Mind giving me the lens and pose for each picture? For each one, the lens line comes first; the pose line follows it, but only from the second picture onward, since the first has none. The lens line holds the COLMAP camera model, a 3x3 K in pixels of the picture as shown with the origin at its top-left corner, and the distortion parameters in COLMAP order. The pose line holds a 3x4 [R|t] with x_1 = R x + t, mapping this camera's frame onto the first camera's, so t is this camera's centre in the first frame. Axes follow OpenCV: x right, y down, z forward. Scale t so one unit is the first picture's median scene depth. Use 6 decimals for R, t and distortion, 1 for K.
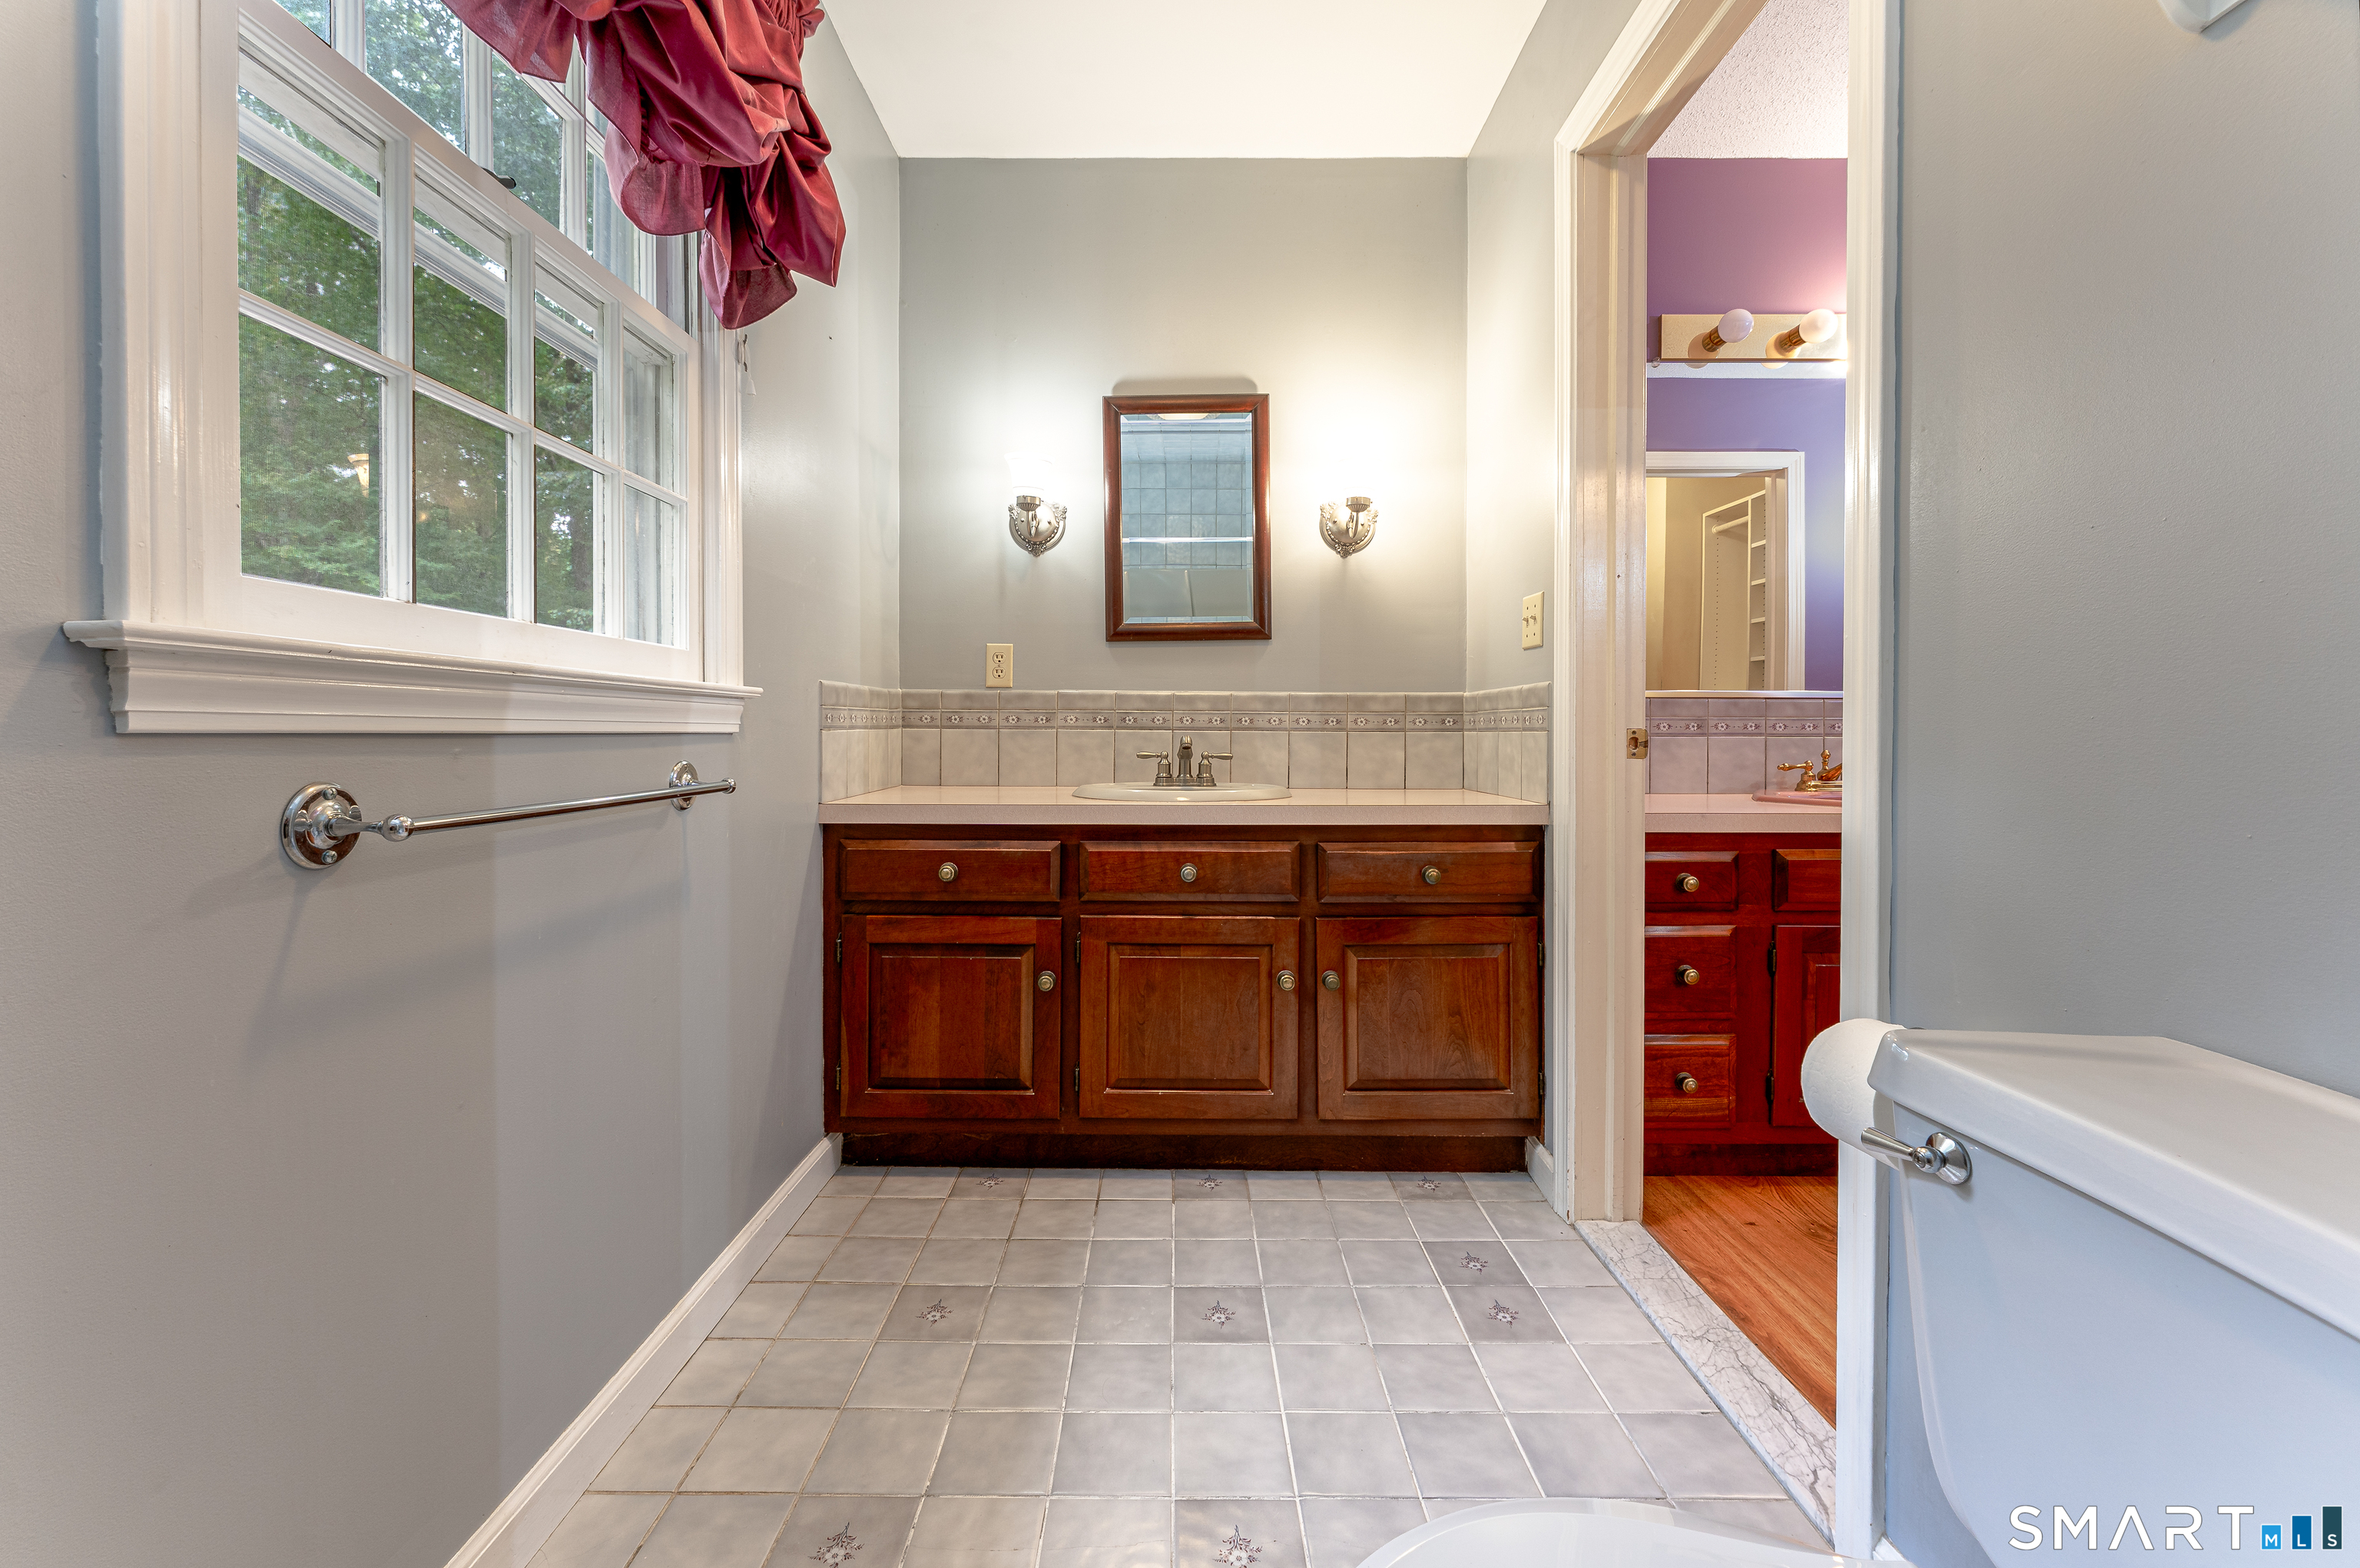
lens RADIAL K [[963.4, 0, 1186.1], [0, 963.4, 740.3], [0, 0, 1]] dist [0.012777, 0.000393]
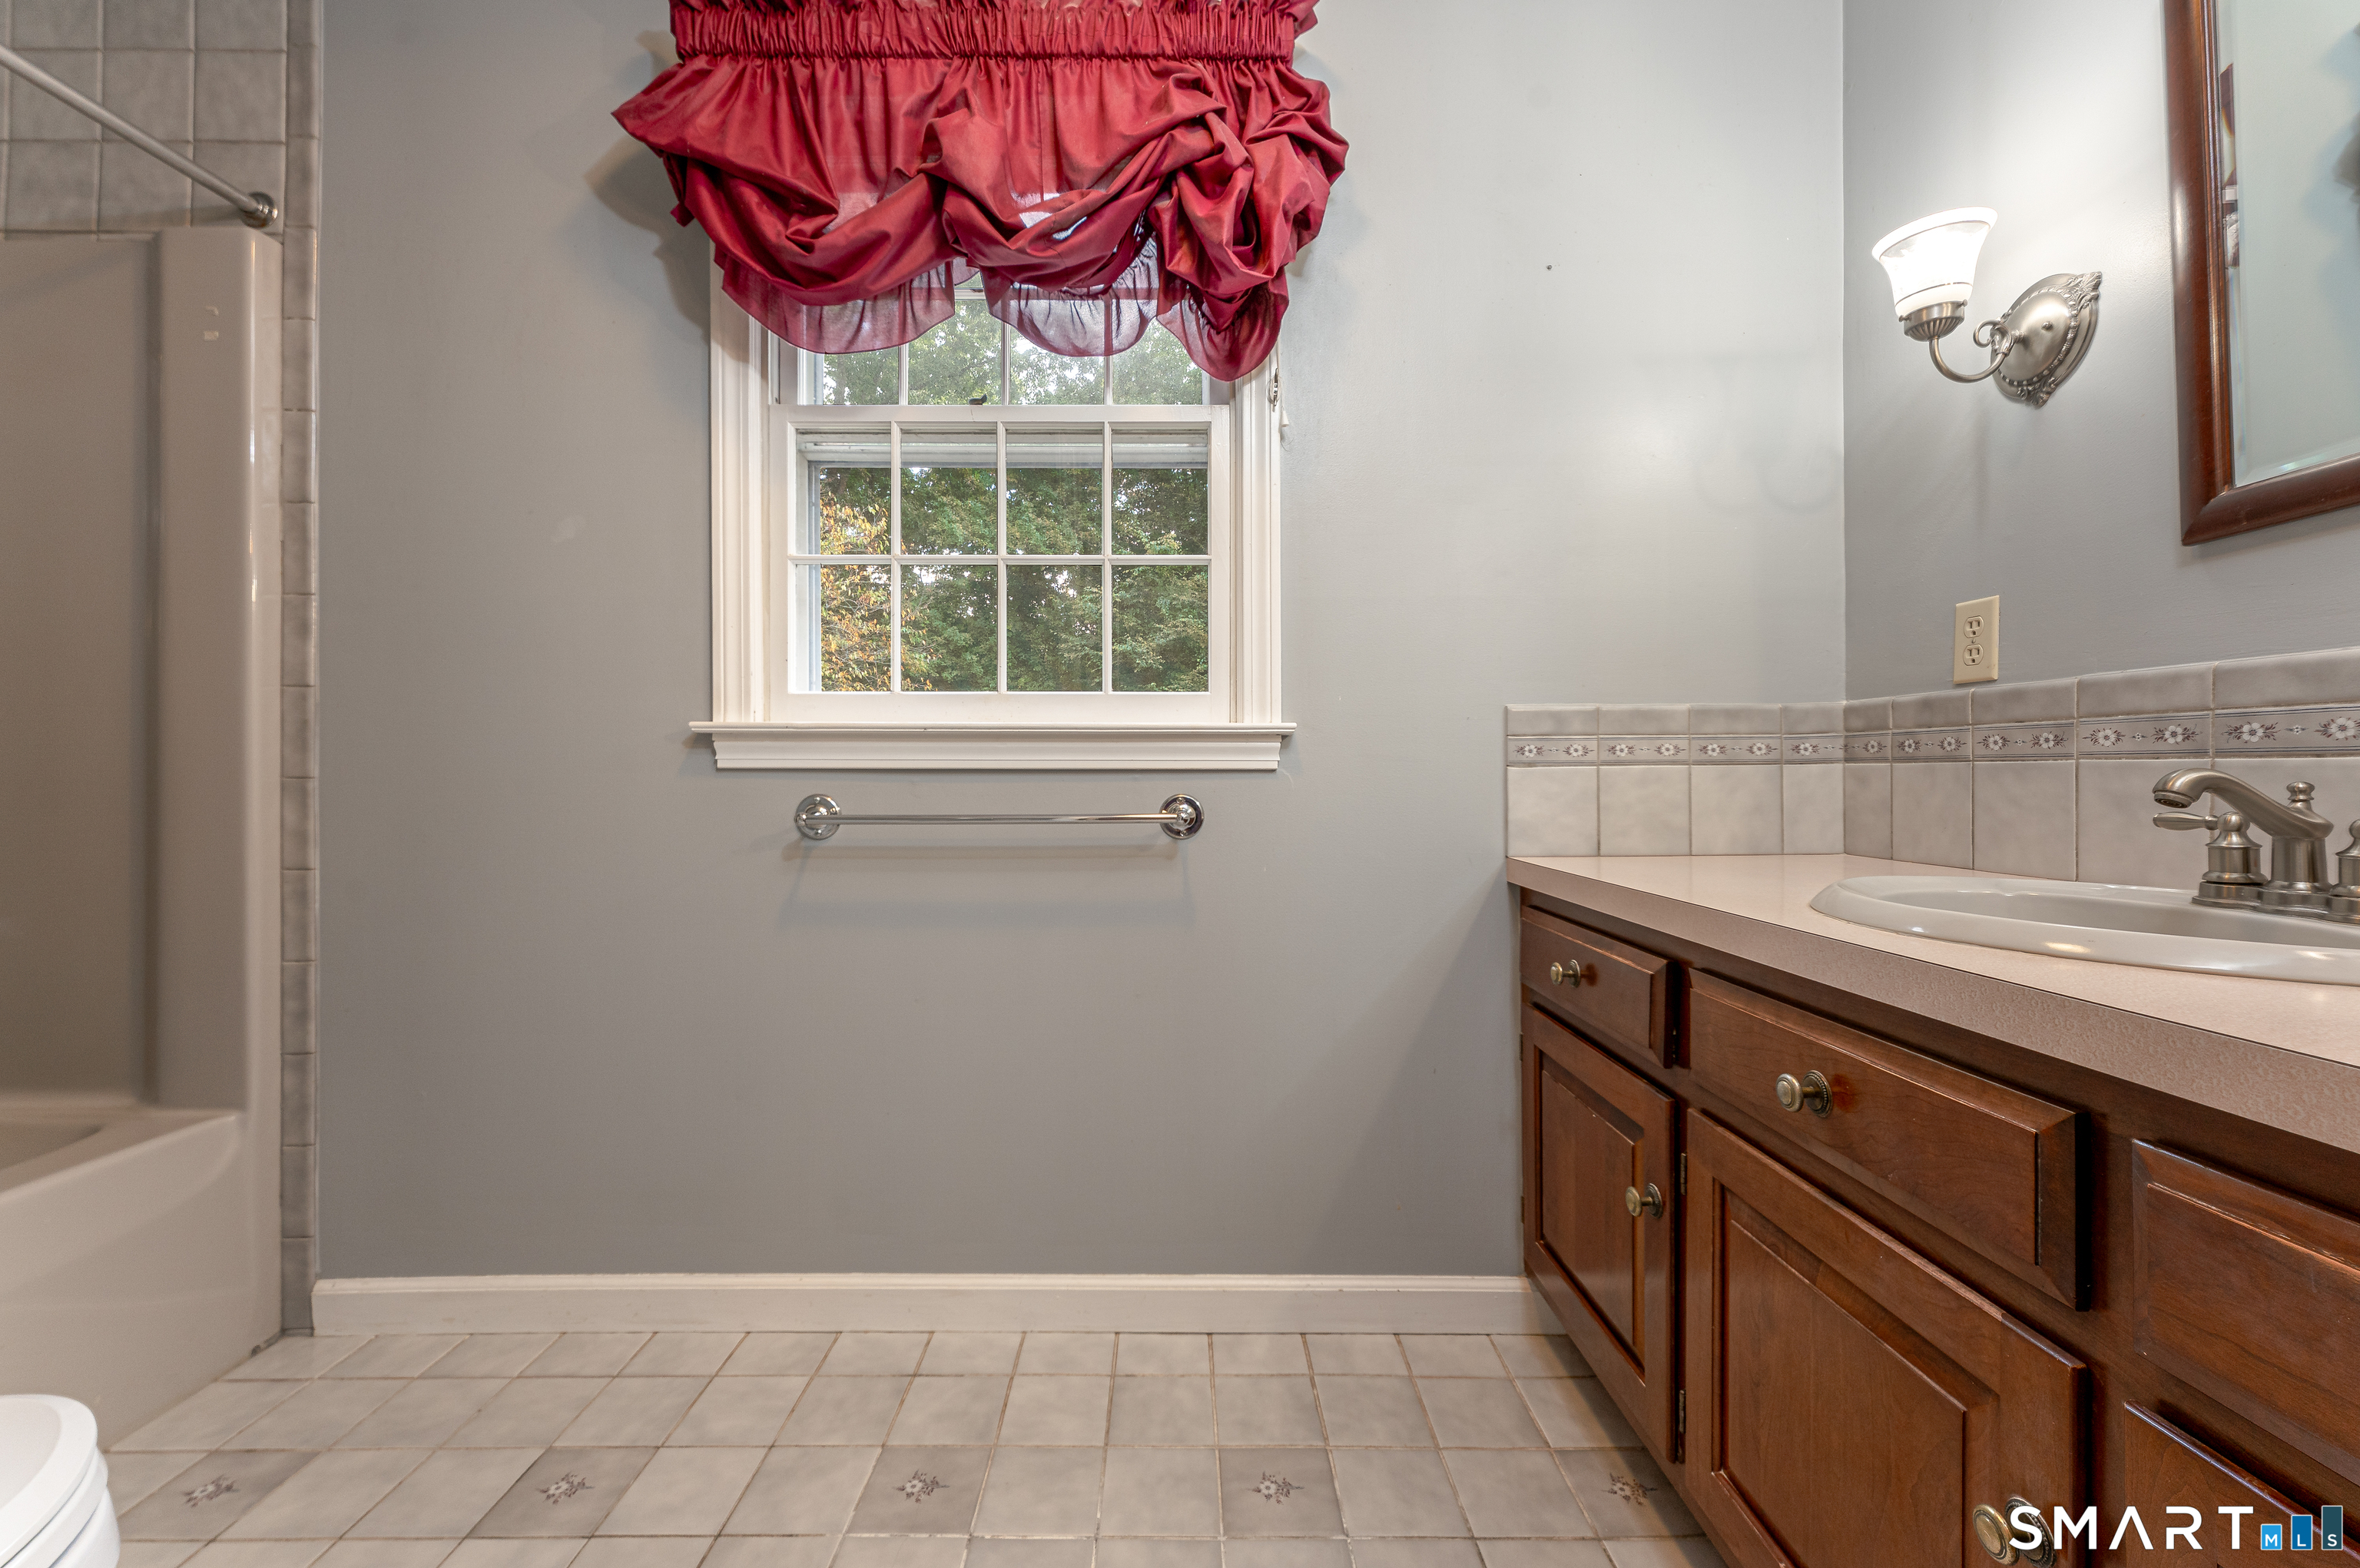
lens RADIAL K [[963.4, 0, 1187.8], [0, 963.4, 774.1], [0, 0, 1]] dist [0.012777, 0.000393]
pose [[0.000218, -0.006106, -0.999981, 0.430138], [-0.009028, 0.999941, -0.006108, 0.003377], [0.999959, 0.009029, 0.000163, 0.721381]]
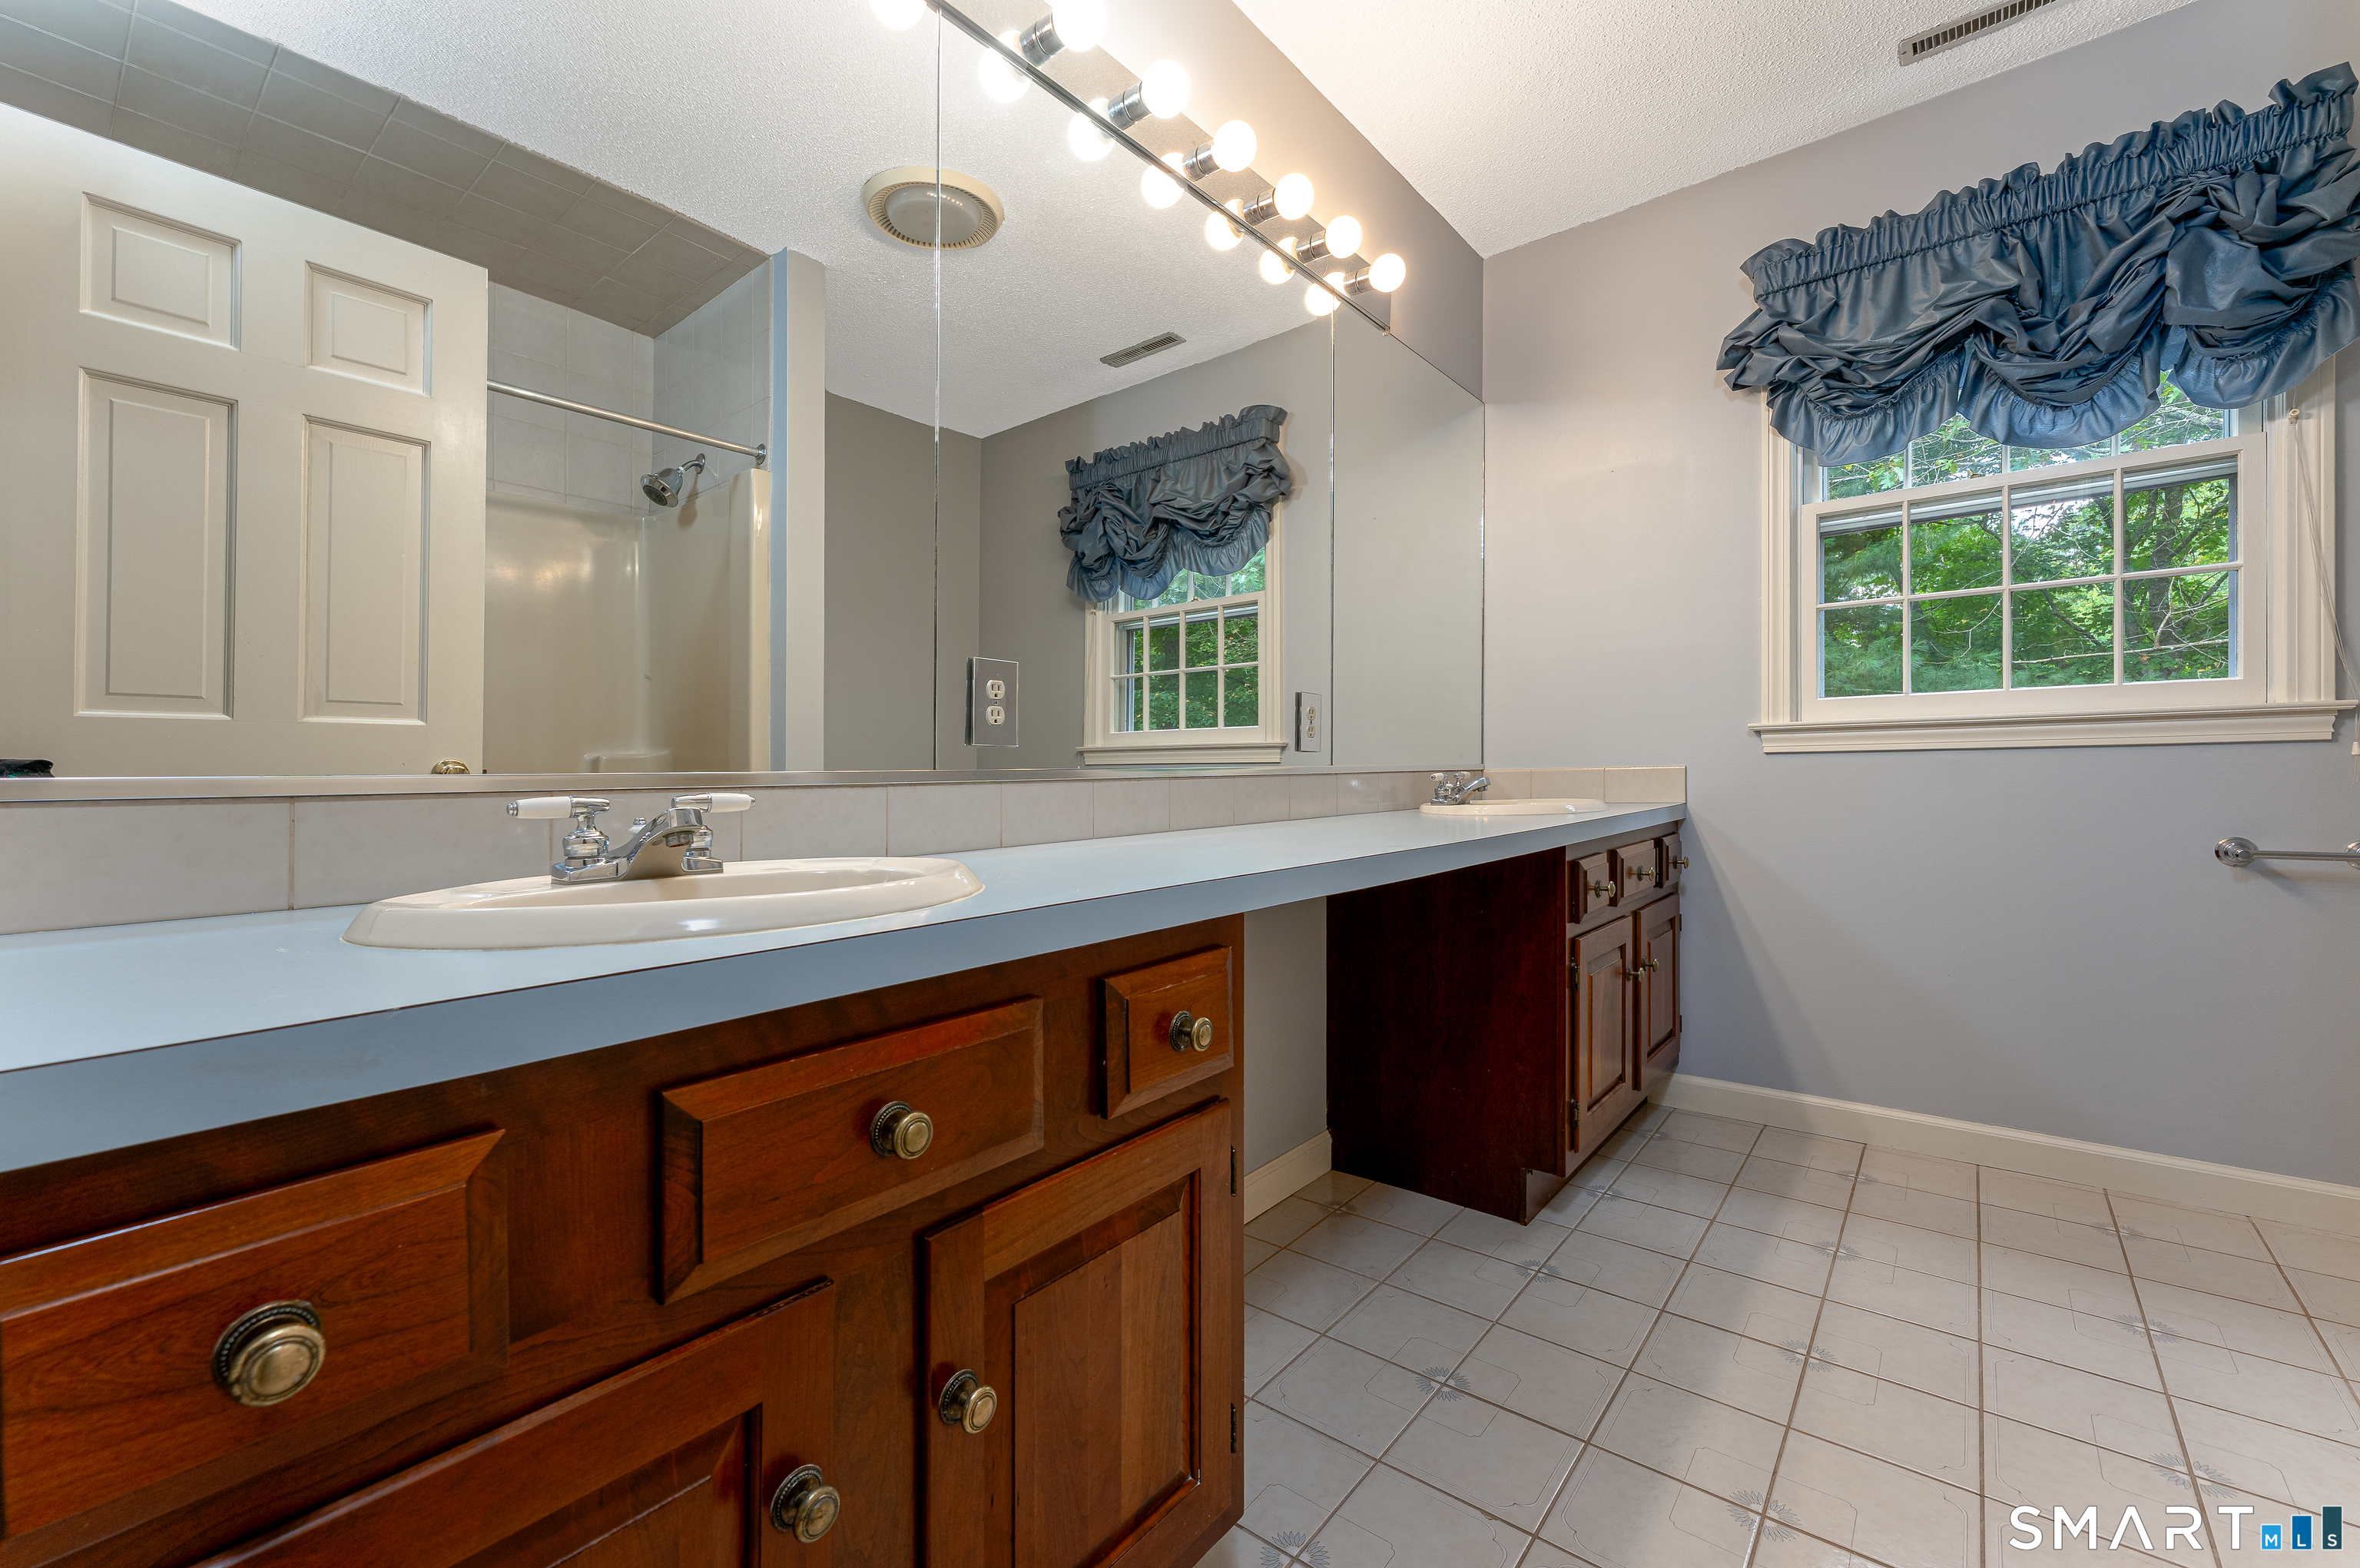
lens RADIAL K [[963.4, 0, 1181.8], [0, 963.4, 785.0], [0, 0, 1]] dist [0.012777, 0.000393]
pose [[-0.639048, -0.014652, -0.769027, 1.026753], [-0.017286, 0.999840, -0.004685, 0.044338], [0.768972, 0.010300, -0.639199, 1.748974]]
